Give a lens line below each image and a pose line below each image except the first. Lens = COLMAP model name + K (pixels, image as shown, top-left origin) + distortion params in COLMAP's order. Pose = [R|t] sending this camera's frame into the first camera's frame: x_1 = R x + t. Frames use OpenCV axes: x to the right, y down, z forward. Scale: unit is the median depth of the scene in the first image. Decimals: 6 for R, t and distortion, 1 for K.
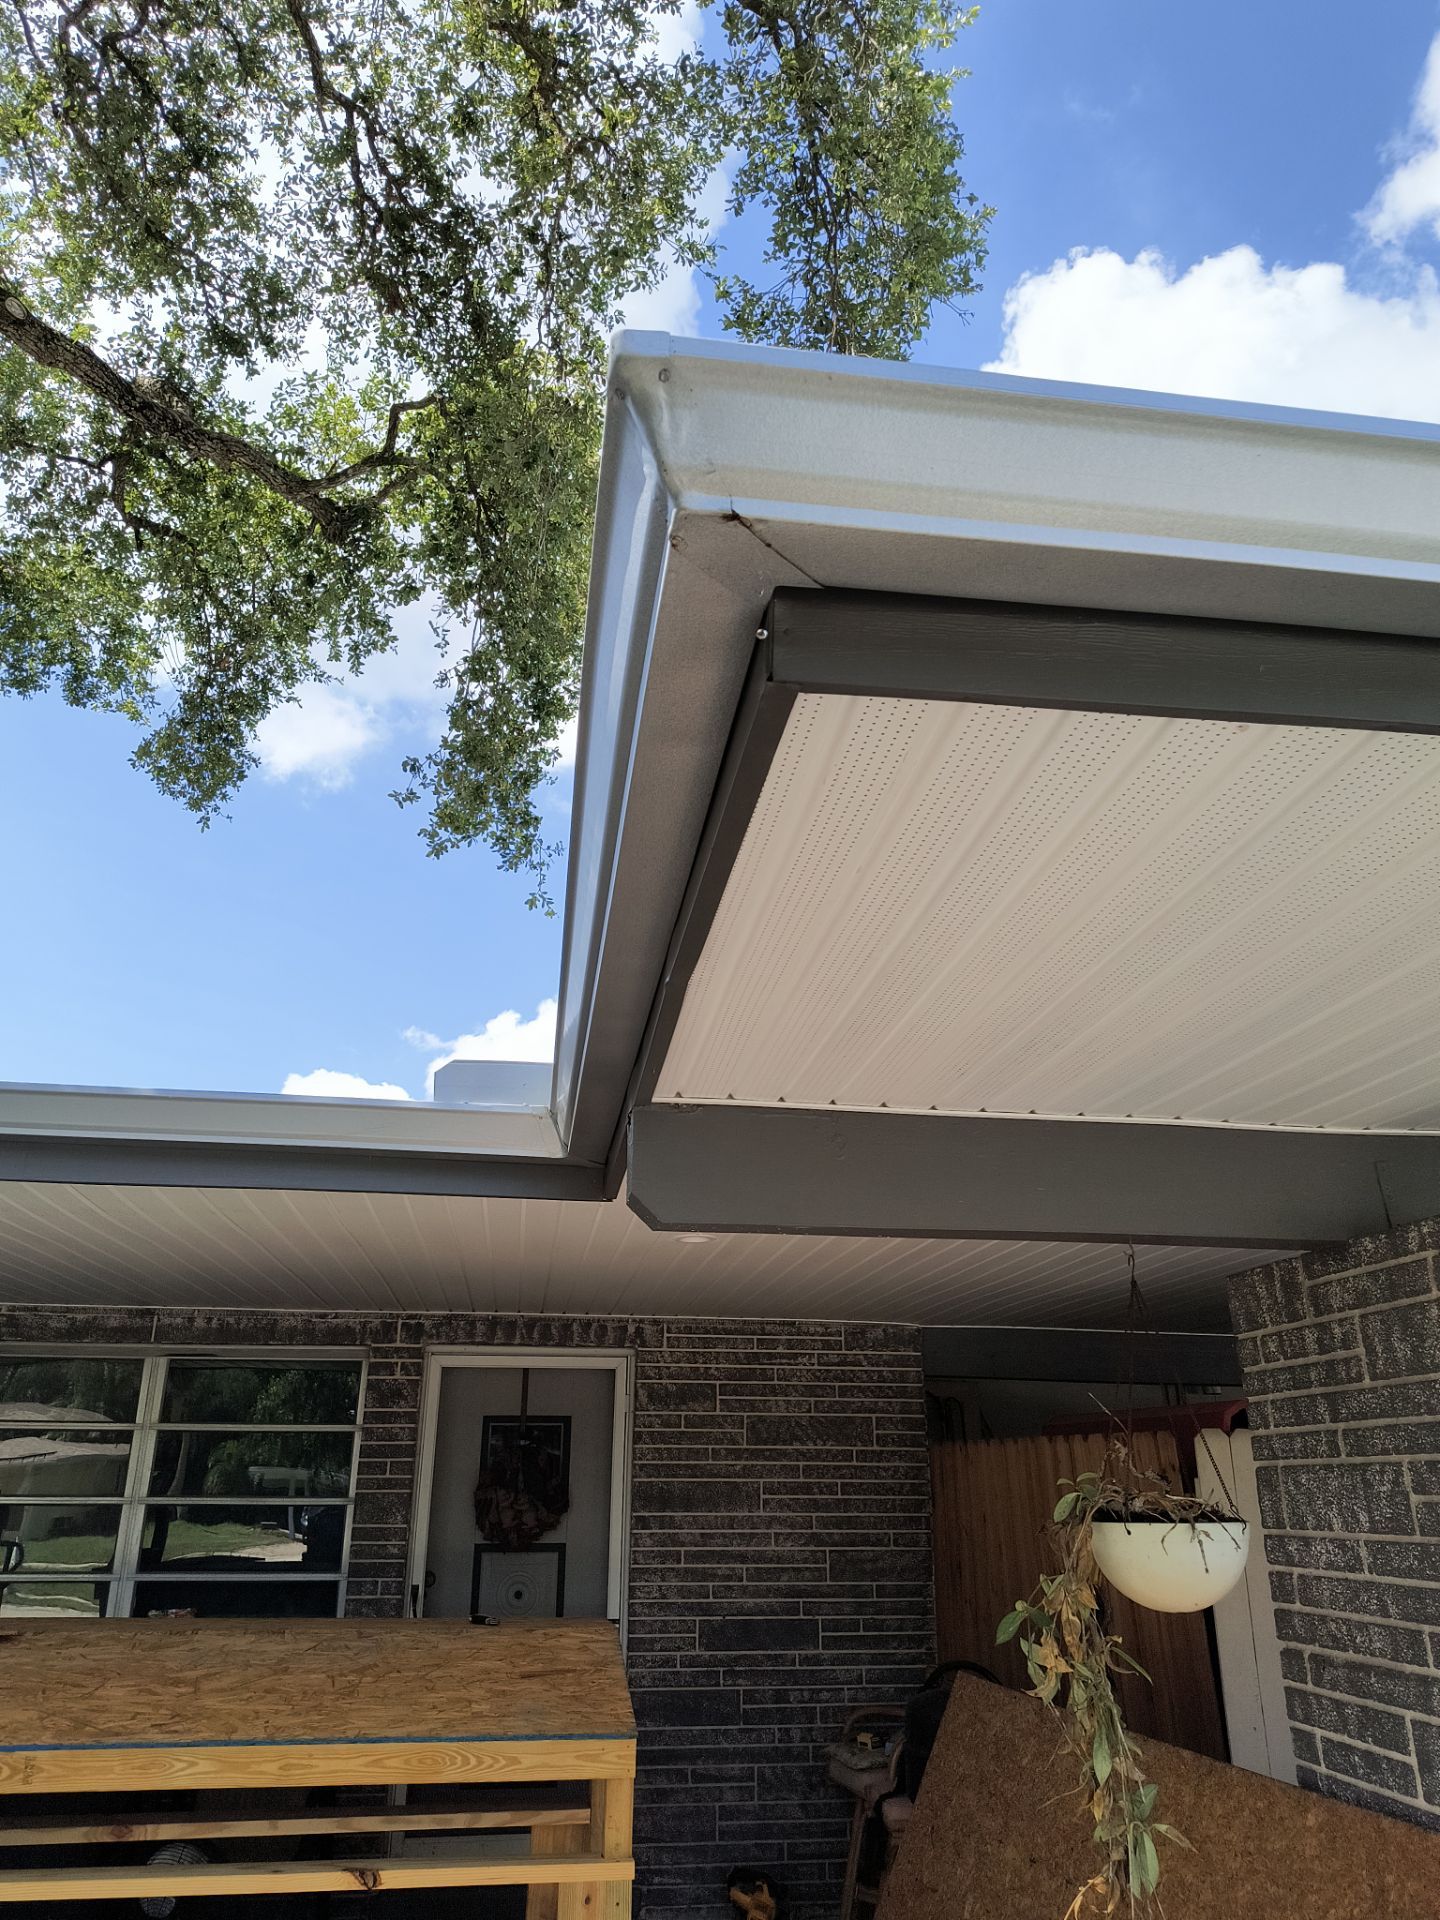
lens RADIAL K [[1373.4, 0, 734.0], [0, 1373.4, 971.0], [0, 0, 1]] dist [-0.007725, 0.043270]
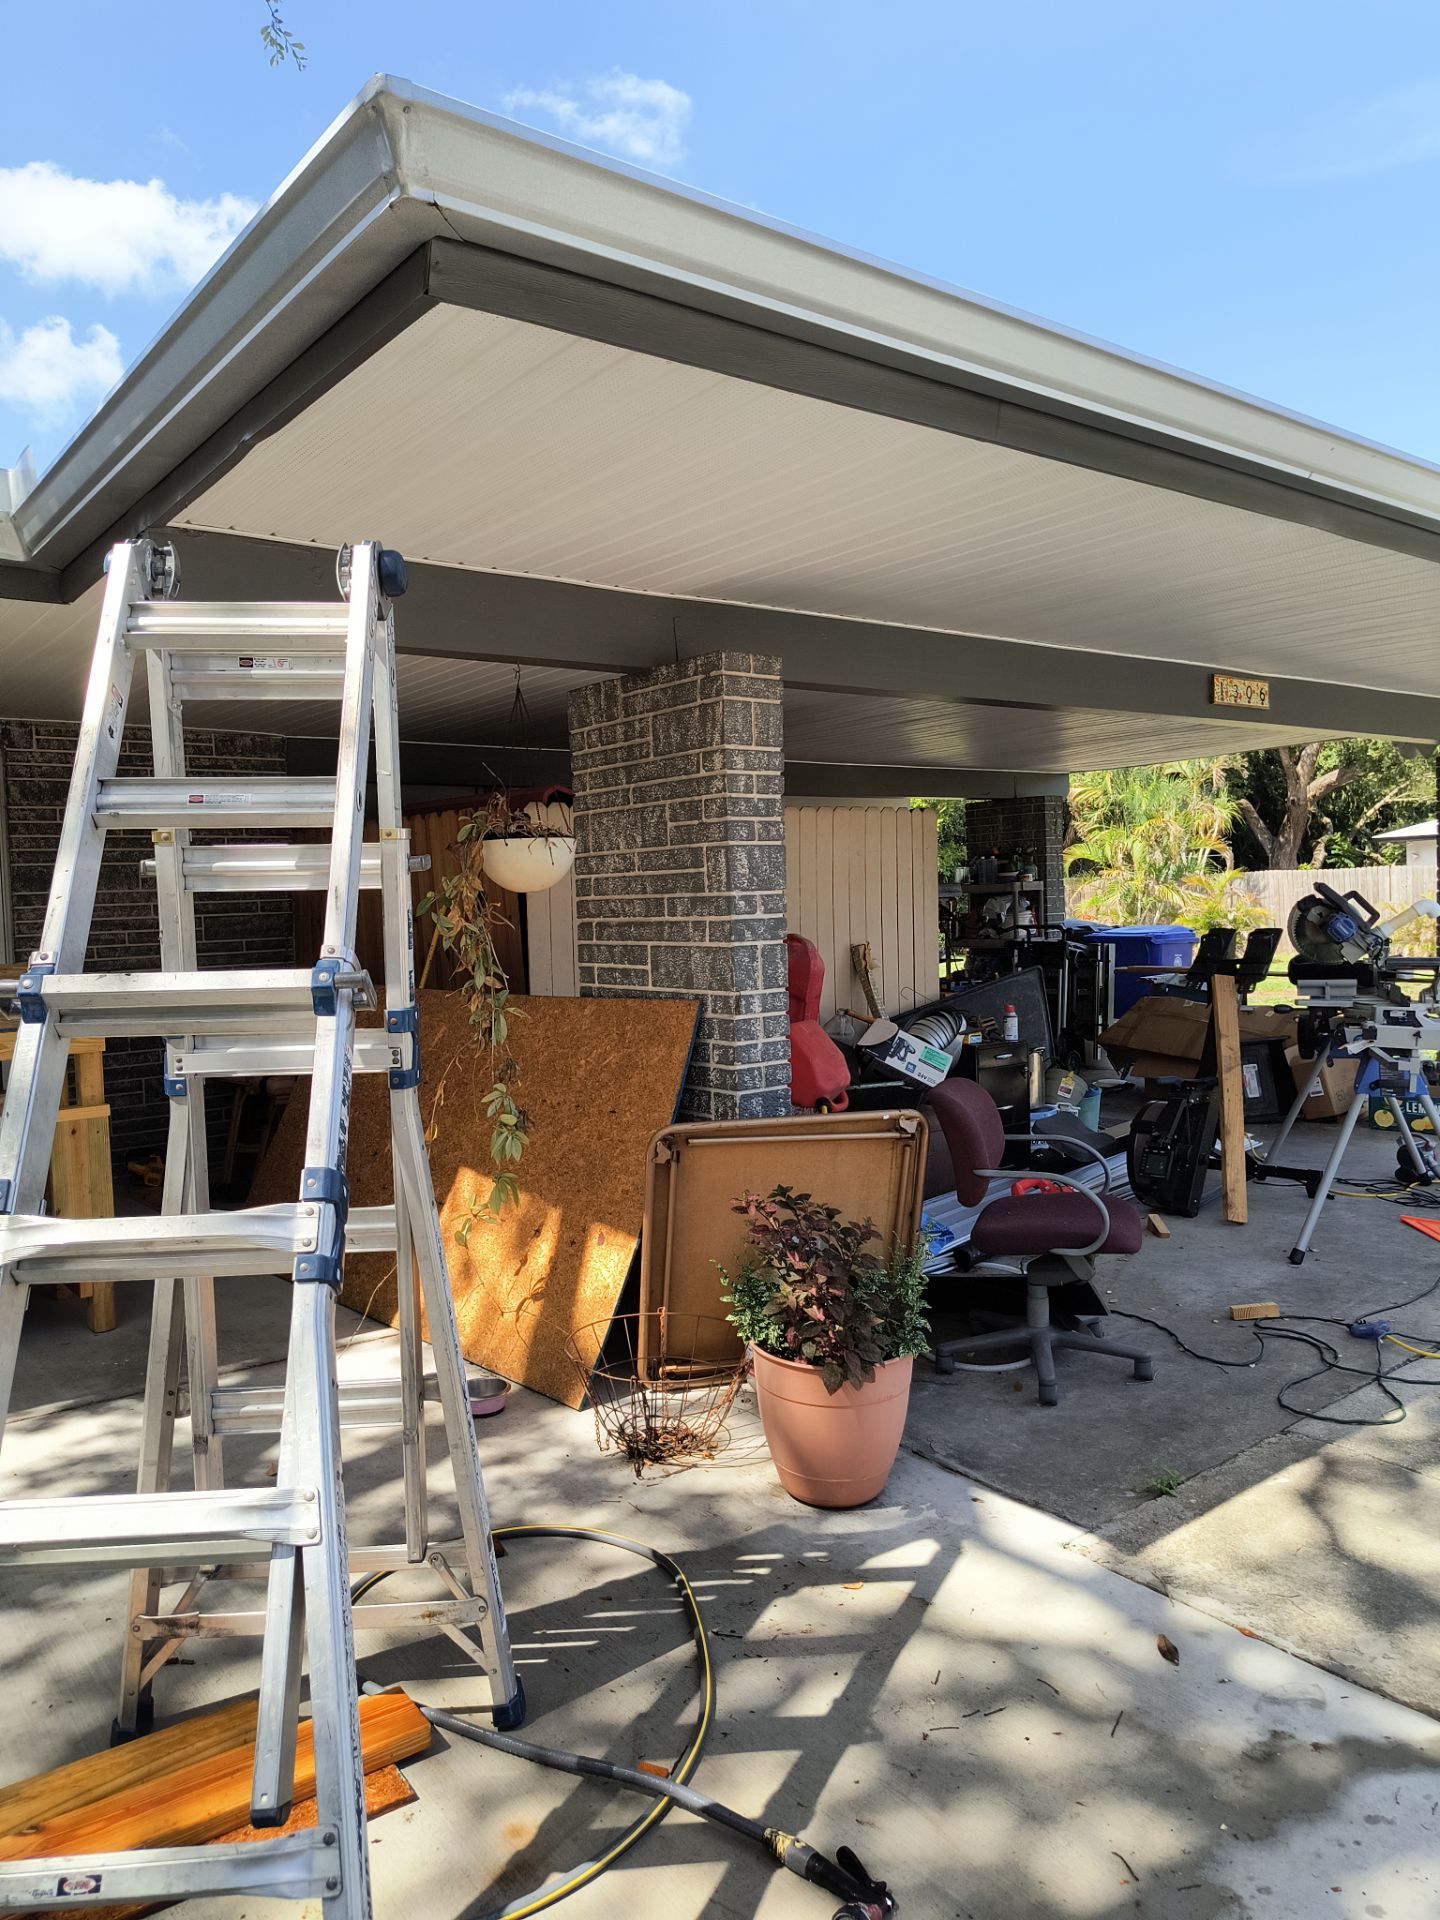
lens RADIAL K [[1373.4, 0, 734.0], [0, 1373.4, 971.0], [0, 0, 1]] dist [-0.007725, 0.043270]
pose [[0.870070, -0.050994, 0.490284, -0.240554], [-0.142822, 0.925890, 0.349756, -0.040122], [-0.471784, -0.374336, 0.798306, -0.392455]]
